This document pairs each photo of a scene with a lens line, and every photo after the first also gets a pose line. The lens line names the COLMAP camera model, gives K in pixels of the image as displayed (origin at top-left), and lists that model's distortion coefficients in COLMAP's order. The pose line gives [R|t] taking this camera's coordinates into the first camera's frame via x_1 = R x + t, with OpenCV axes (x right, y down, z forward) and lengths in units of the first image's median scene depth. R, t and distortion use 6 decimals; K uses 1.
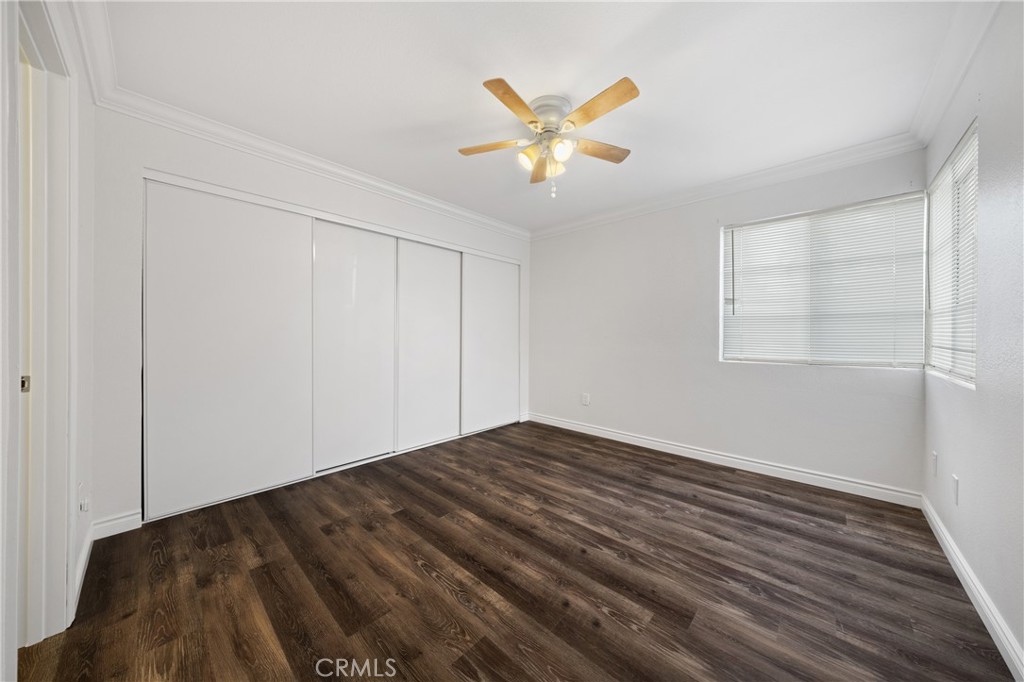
lens RADIAL K [[336.6, 0, 513.3], [0, 336.6, 336.5], [0, 0, 1]] dist [-0.009561, -0.000166]
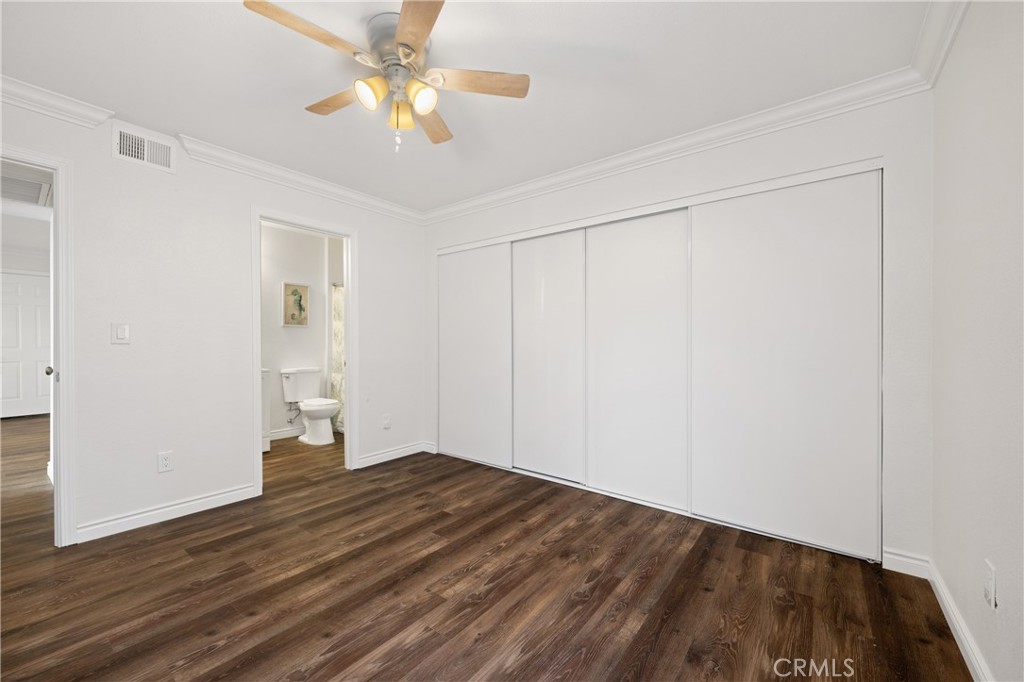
lens RADIAL K [[403.9, 0, 513.3], [0, 403.9, 340.2], [0, 0, 1]] dist [0.000772, -0.000269]
pose [[0.098385, -0.005048, -0.995136, 0.907884], [-0.010286, 0.999929, -0.006089, -0.012360], [0.995095, 0.010835, 0.098326, 1.039682]]
